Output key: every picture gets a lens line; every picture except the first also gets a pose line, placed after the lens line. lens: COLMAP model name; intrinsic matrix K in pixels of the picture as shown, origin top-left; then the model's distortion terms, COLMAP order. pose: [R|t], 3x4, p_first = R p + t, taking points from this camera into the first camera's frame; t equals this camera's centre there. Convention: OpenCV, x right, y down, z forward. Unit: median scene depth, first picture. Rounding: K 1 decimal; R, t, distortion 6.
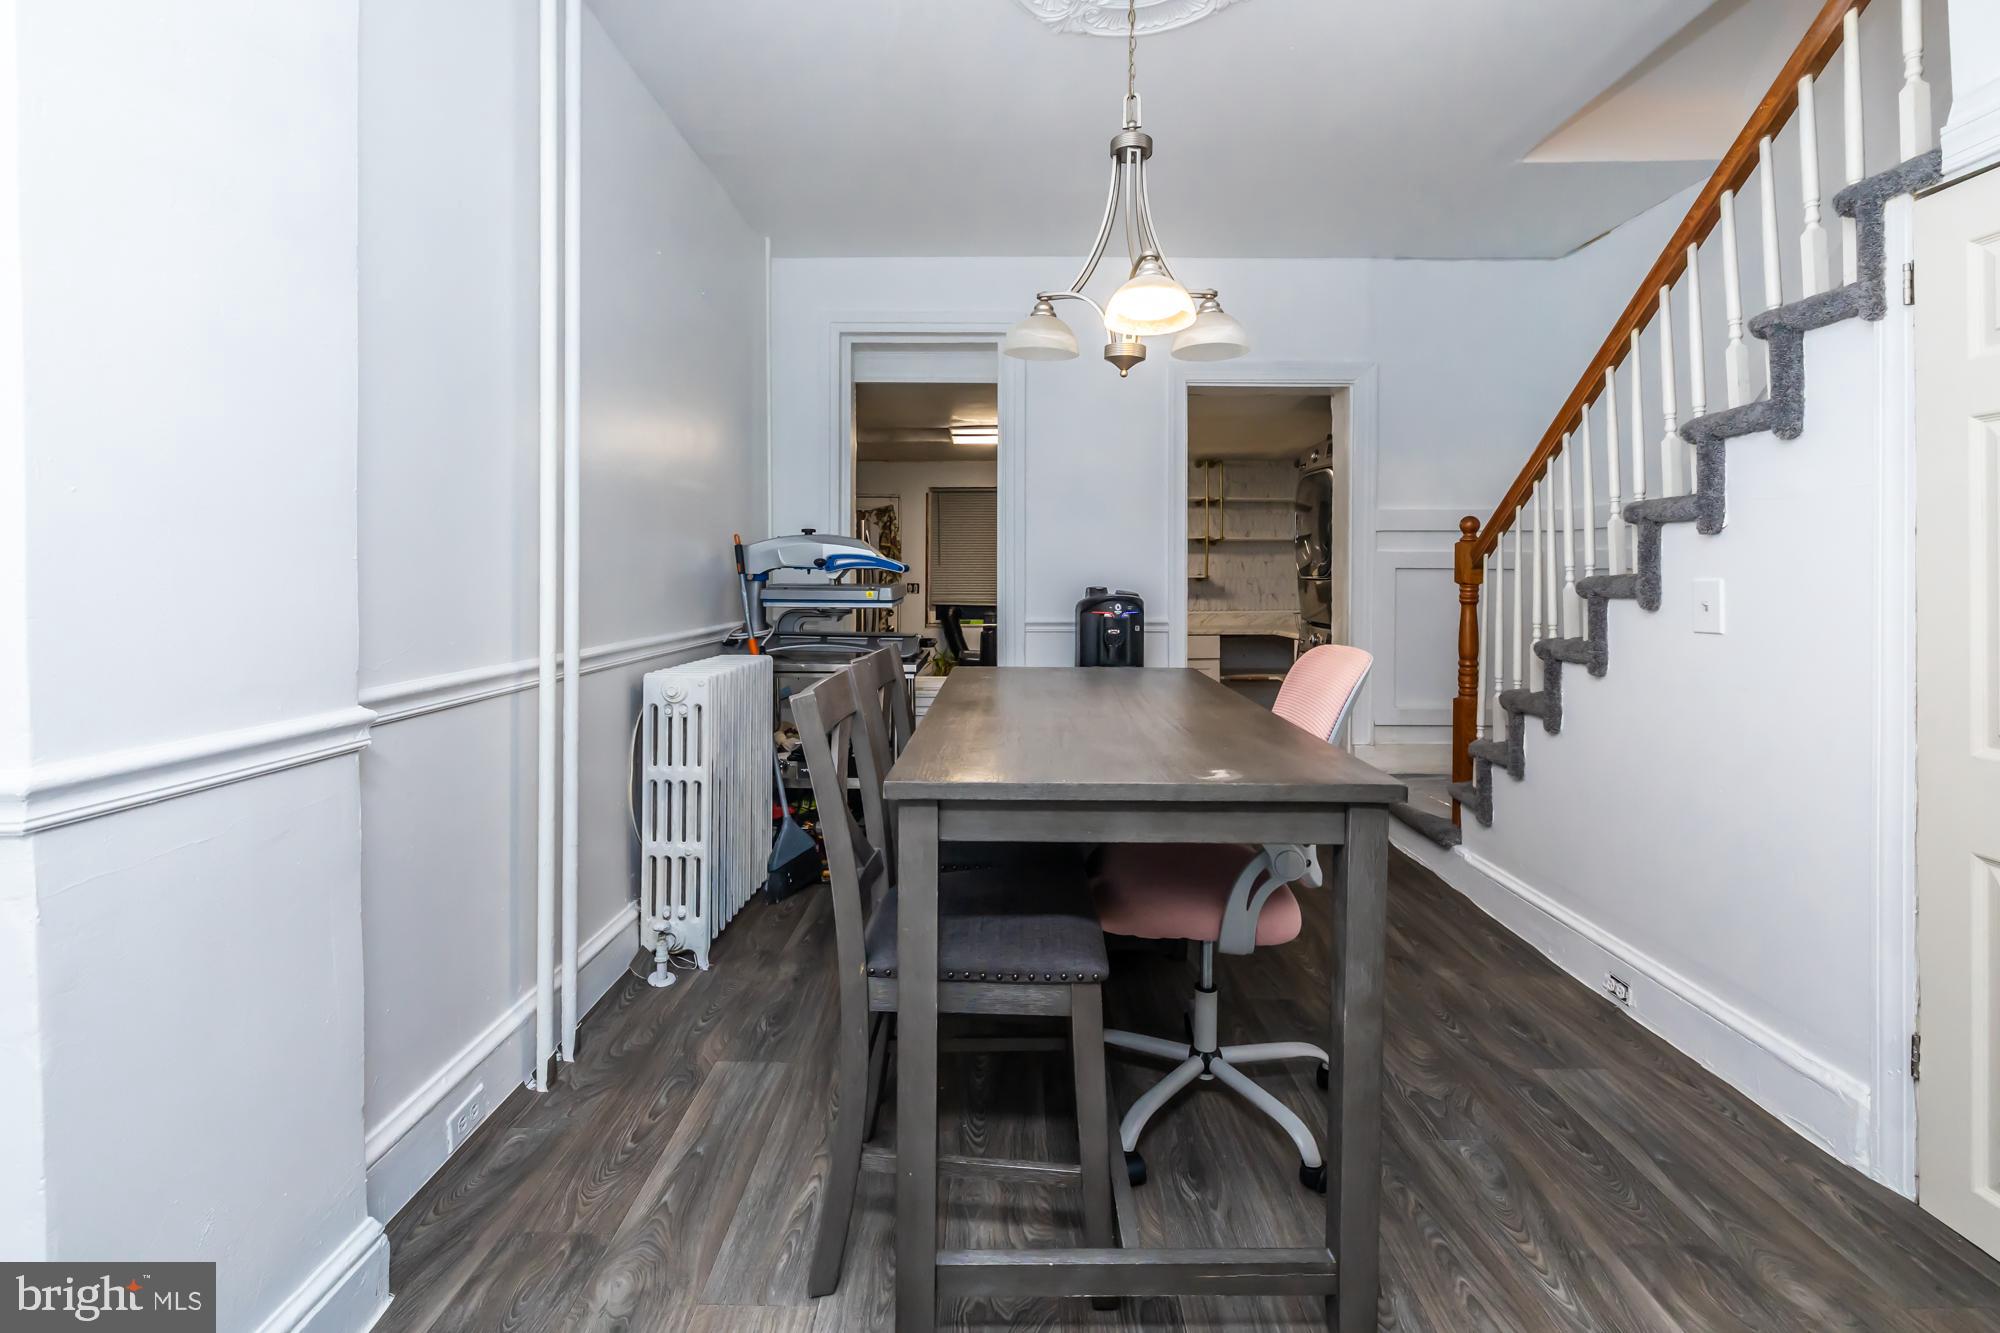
lens RADIAL K [[884.0, 0, 997.9], [0, 884.0, 575.5], [0, 0, 1]] dist [-0.001263, -0.000133]
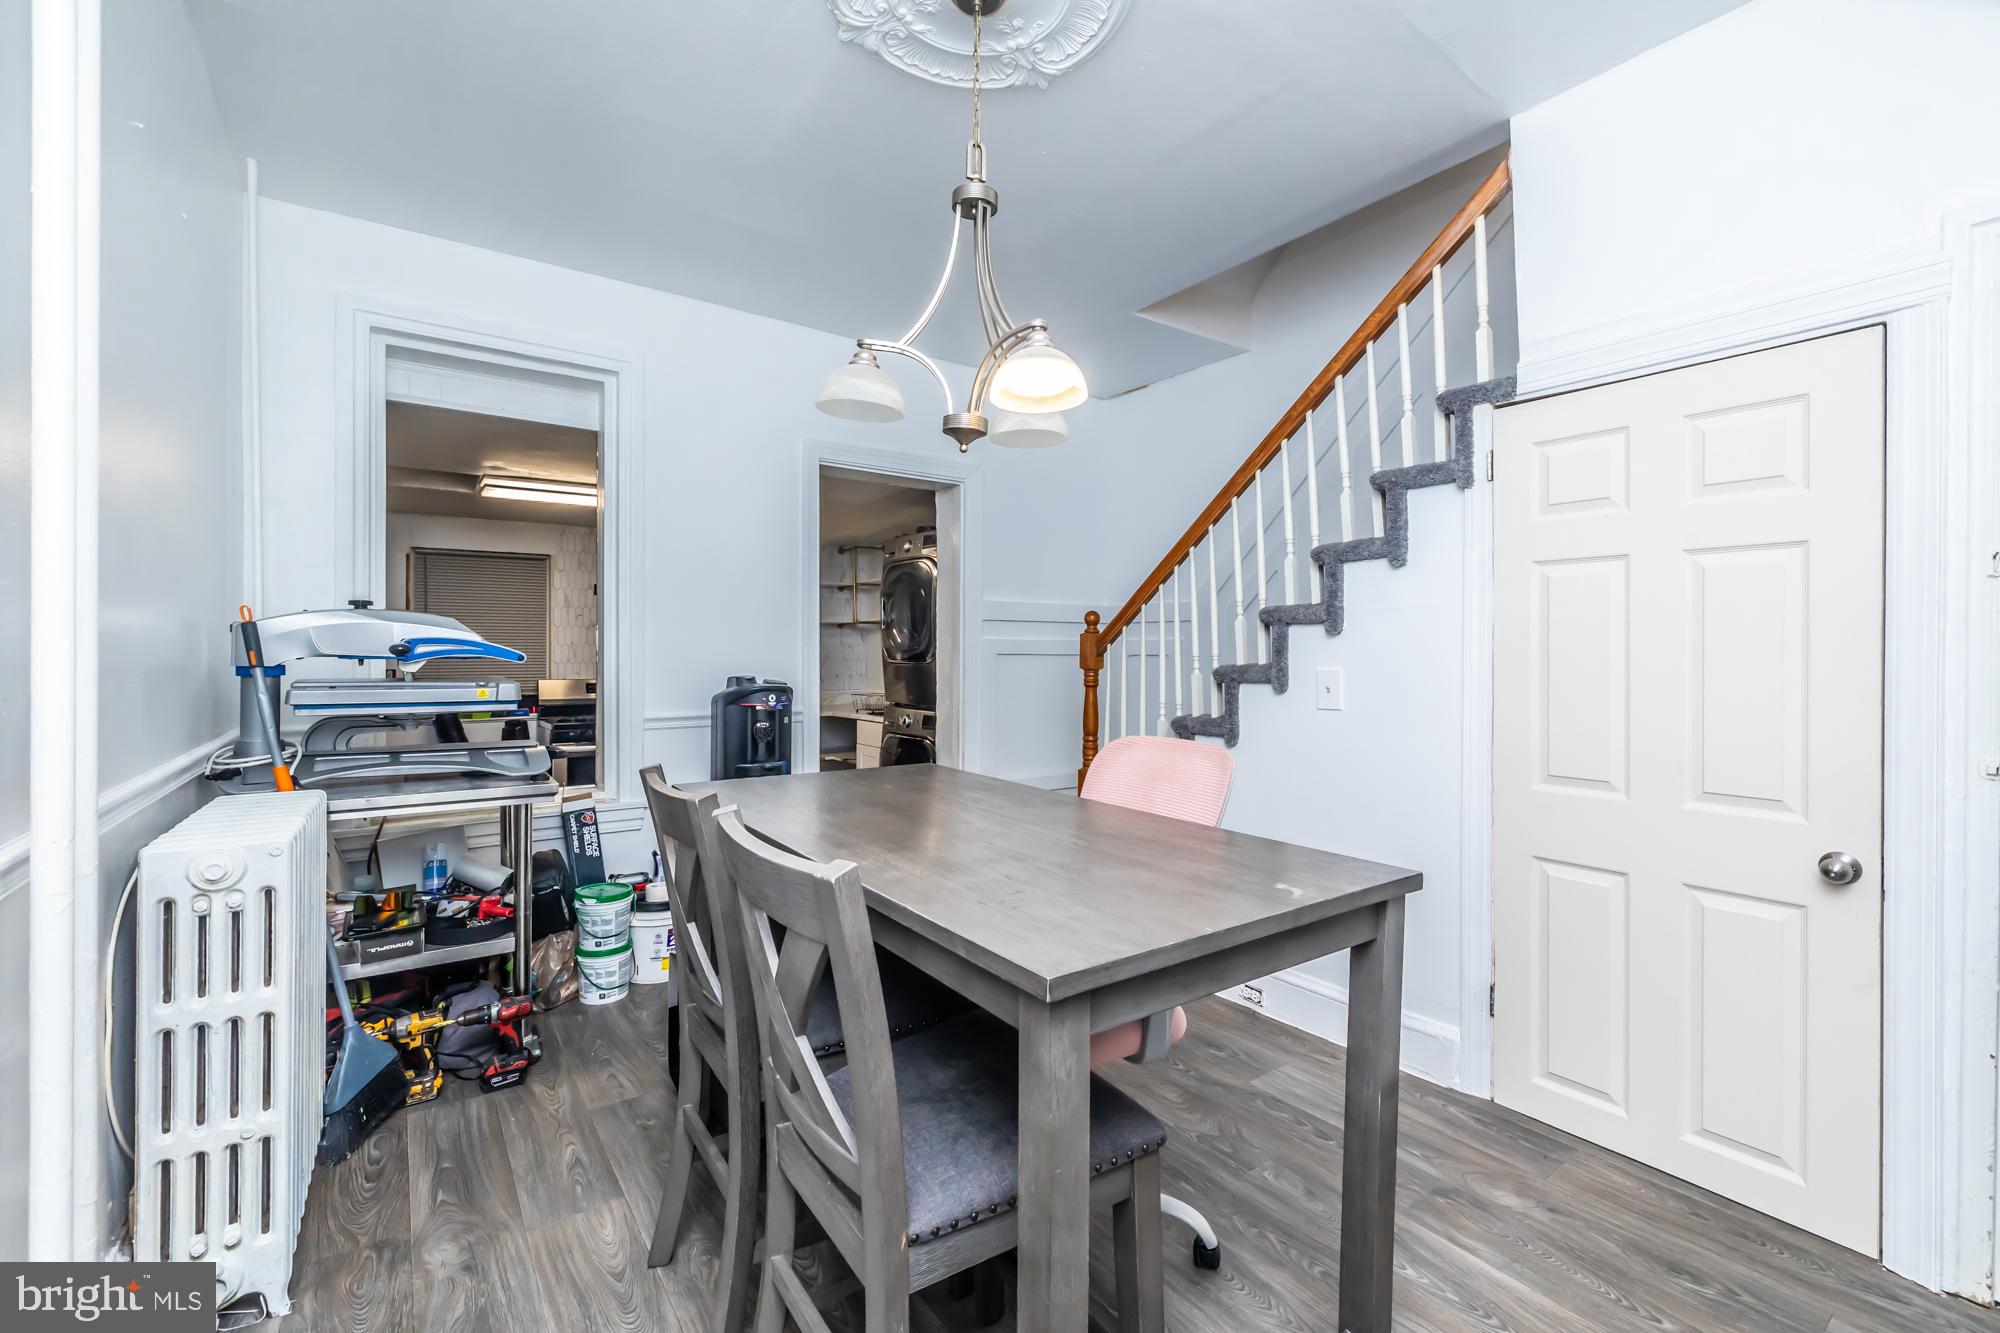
lens RADIAL K [[847.0, 0, 993.9], [0, 847.0, 654.2], [0, 0, 1]] dist [-0.000101, 0.000089]
pose [[0.806257, -0.001484, 0.591564, -0.281244], [0.000048, 0.999997, 0.002443, -0.016749], [-0.591566, -0.001942, 0.806254, 0.229879]]
